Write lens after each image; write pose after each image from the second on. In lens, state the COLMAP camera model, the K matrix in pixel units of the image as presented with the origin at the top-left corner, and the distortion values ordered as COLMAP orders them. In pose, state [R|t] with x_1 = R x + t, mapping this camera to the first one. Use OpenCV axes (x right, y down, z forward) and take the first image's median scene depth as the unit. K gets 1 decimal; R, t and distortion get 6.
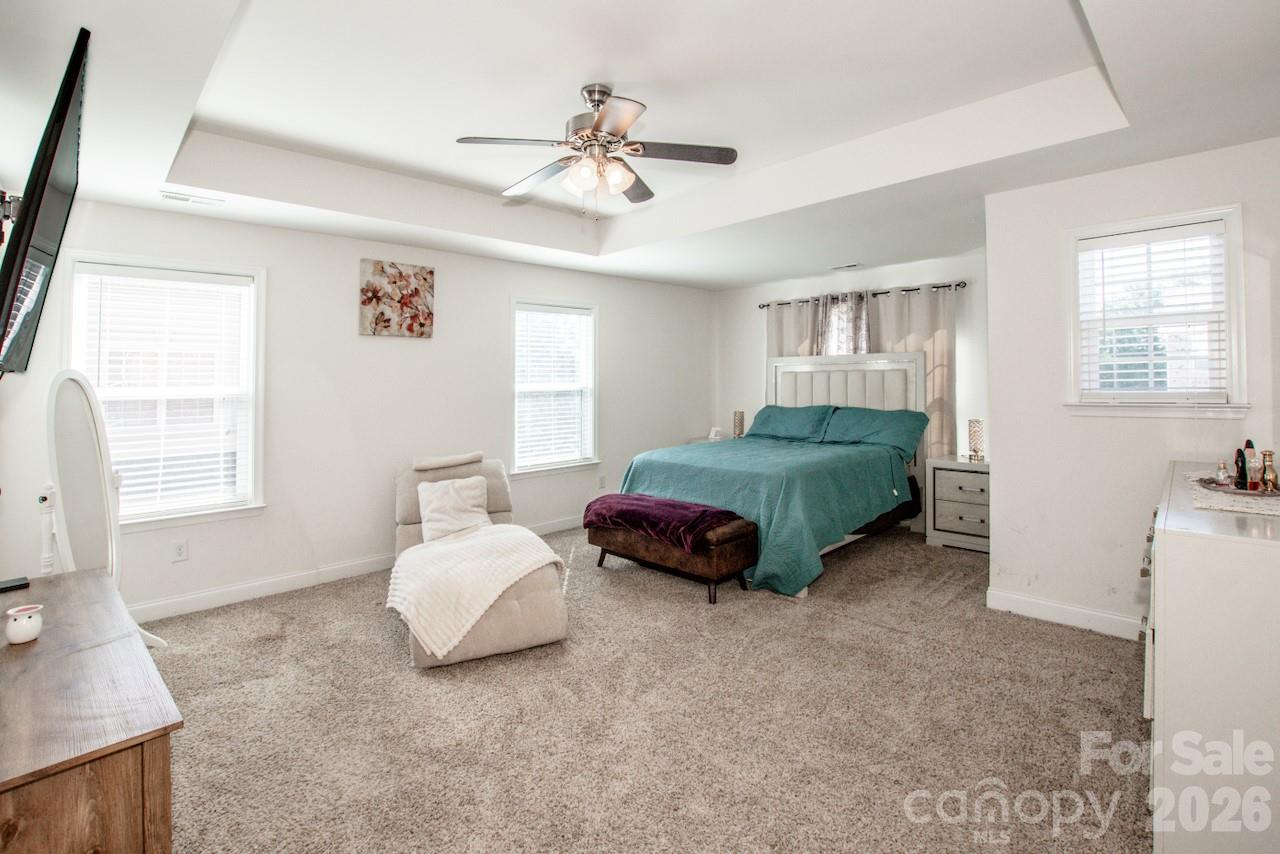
lens RADIAL K [[602.9, 0, 641.0], [0, 602.9, 362.5], [0, 0, 1]] dist [-0.024377, 0.000292]
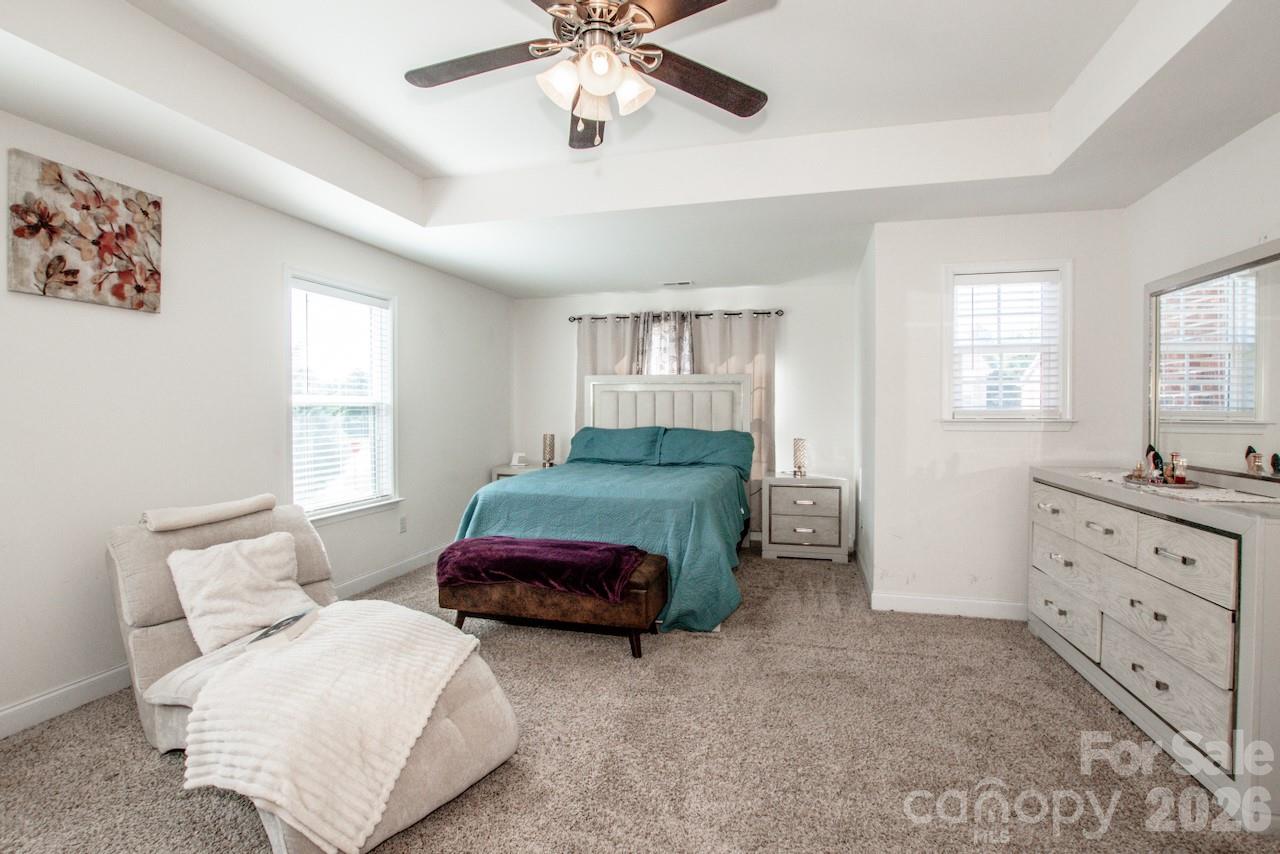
lens RADIAL K [[590.5, 0, 655.0], [0, 590.5, 421.2], [0, 0, 1]] dist [-0.033641, 0.007207]
pose [[0.853344, 0.003720, 0.521336, -0.233470], [-0.029119, 0.998754, 0.040538, 0.031277], [-0.520535, -0.049774, 0.852388, 0.247193]]
